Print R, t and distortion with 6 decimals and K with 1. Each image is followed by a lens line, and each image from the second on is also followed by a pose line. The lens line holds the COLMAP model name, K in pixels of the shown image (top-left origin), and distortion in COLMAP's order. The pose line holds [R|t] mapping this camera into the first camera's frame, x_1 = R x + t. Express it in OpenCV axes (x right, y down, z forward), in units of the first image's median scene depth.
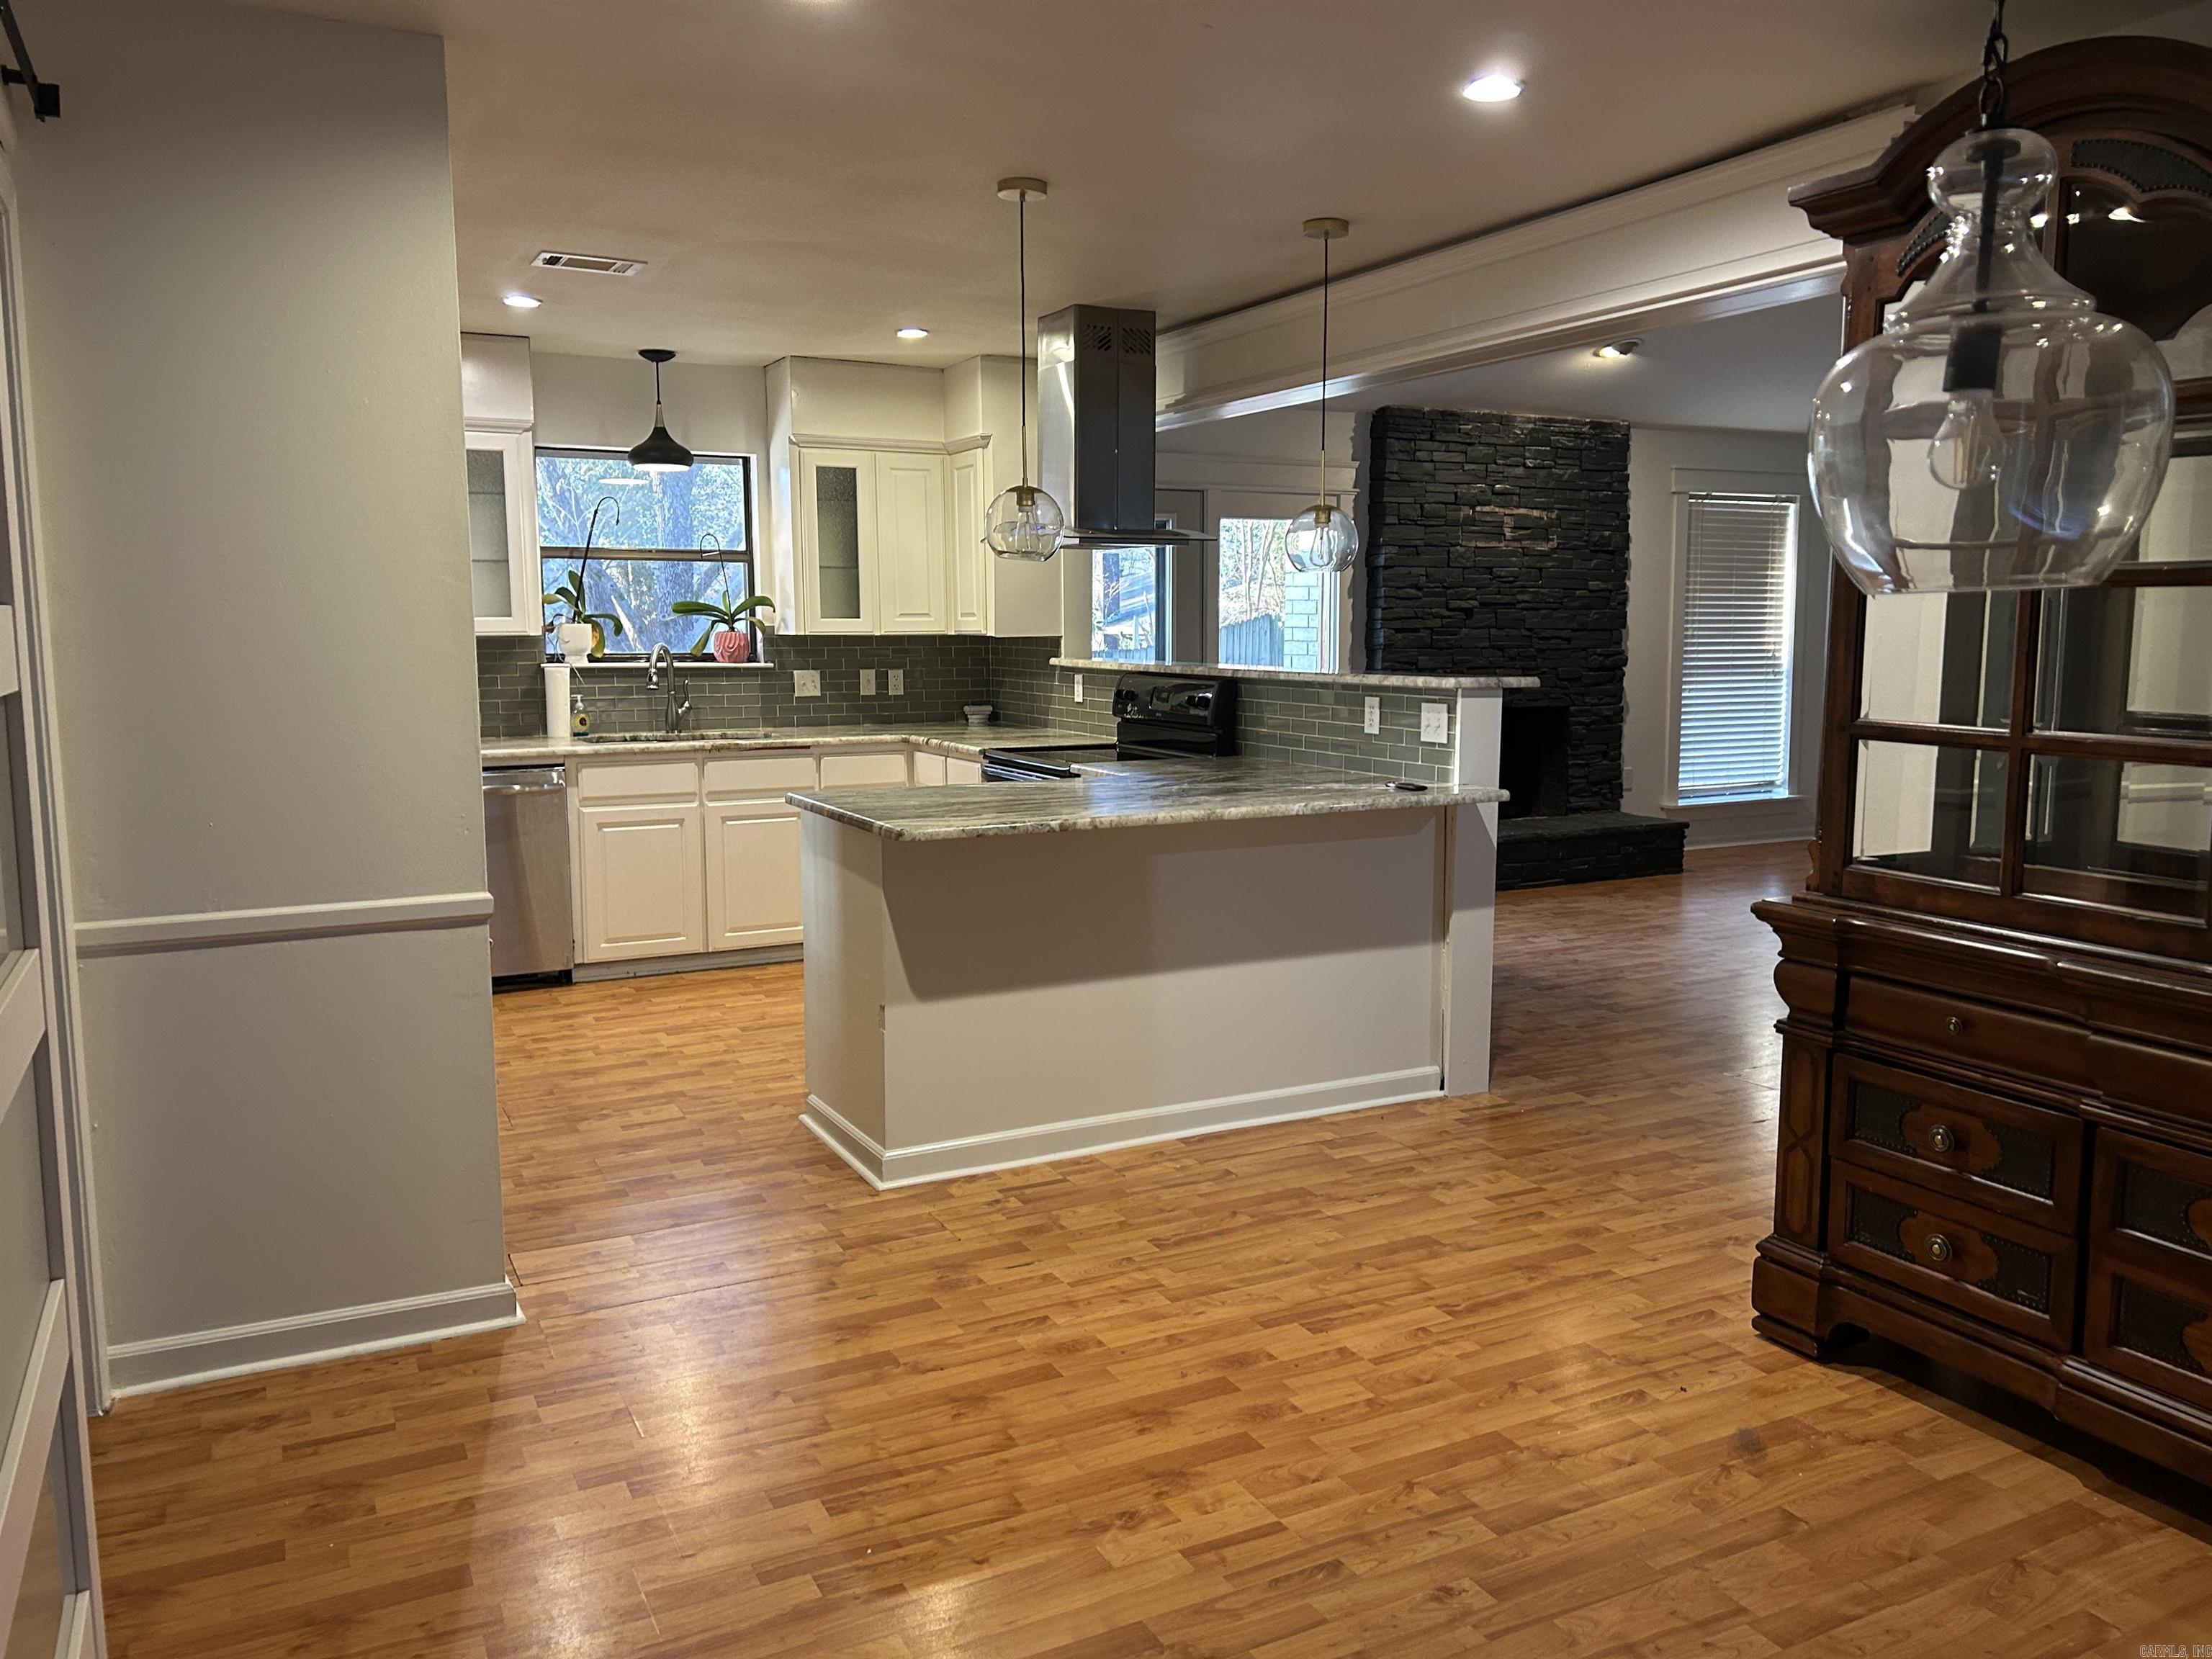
lens RADIAL K [[1656.0, 0, 1096.3], [0, 1656.0, 818.9], [0, 0, 1]] dist [0.043391, -0.056286]
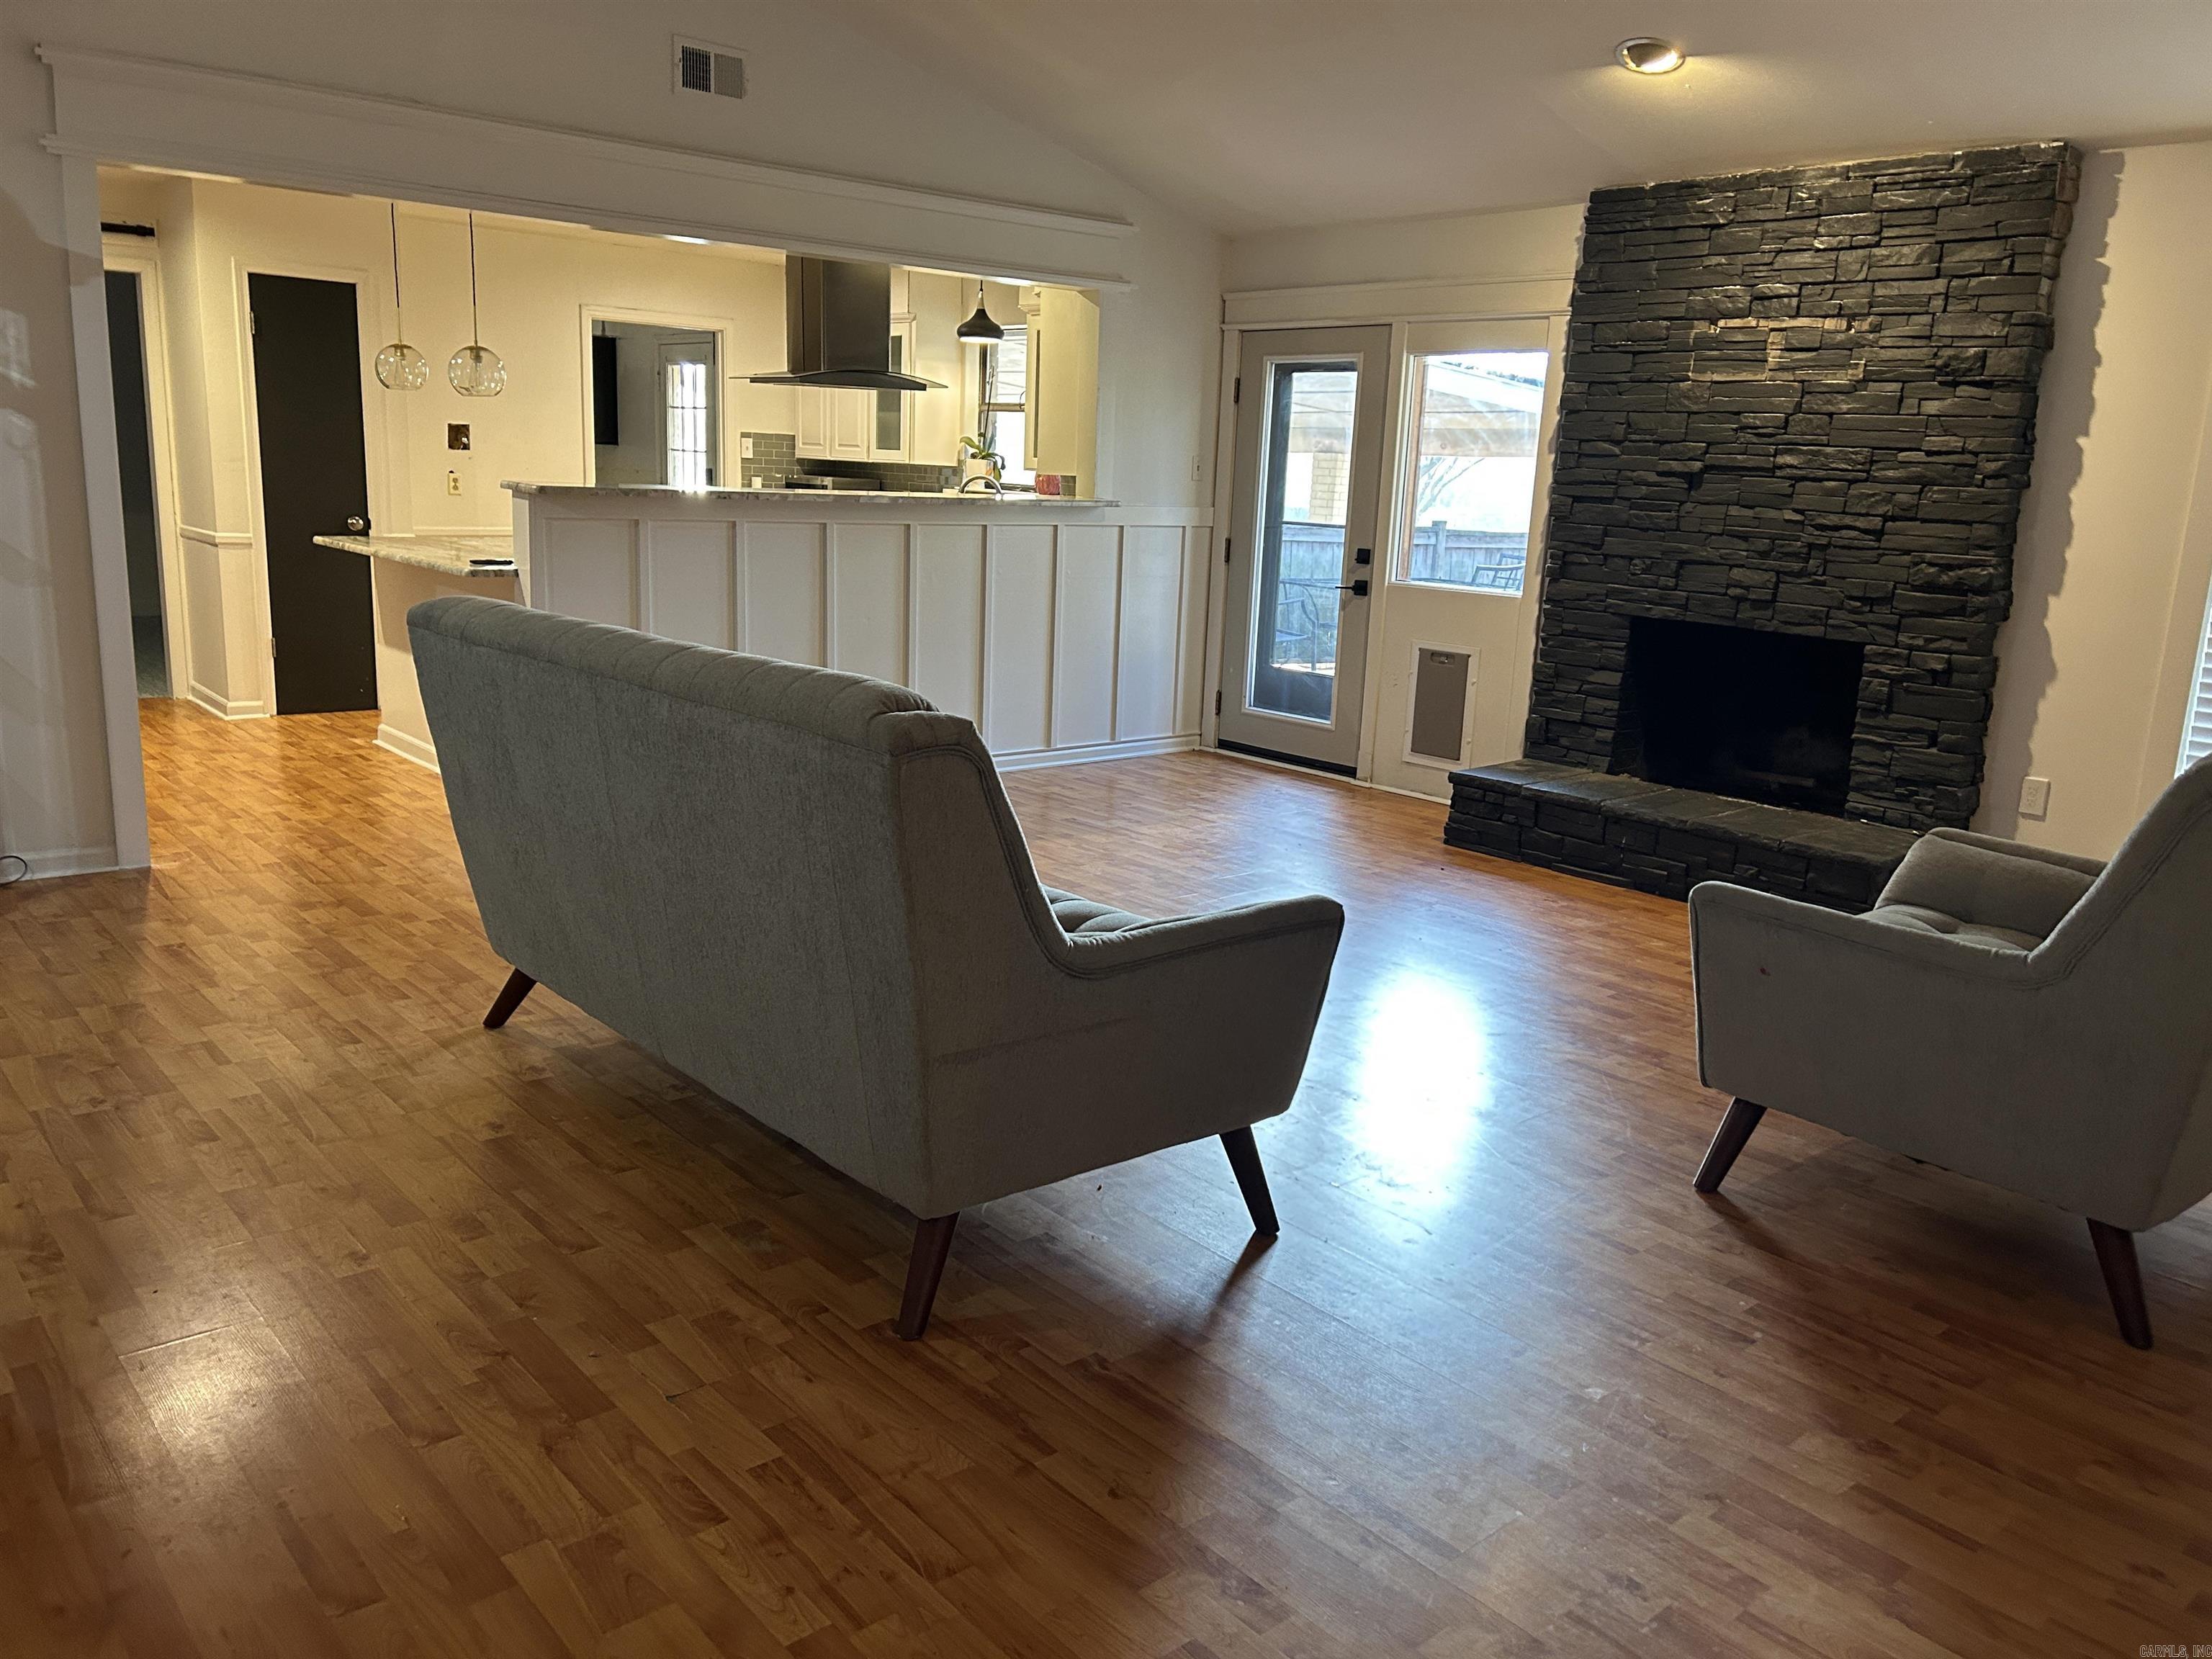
lens RADIAL K [[1656.0, 0, 1138.8], [0, 1656.0, 806.9], [0, 0, 1]] dist [0.043391, -0.056286]
pose [[0.237125, 0.212131, -0.948036, 0.901829], [-0.159176, 0.971164, 0.177492, -0.083781], [0.958350, 0.108816, 0.264054, 0.654249]]
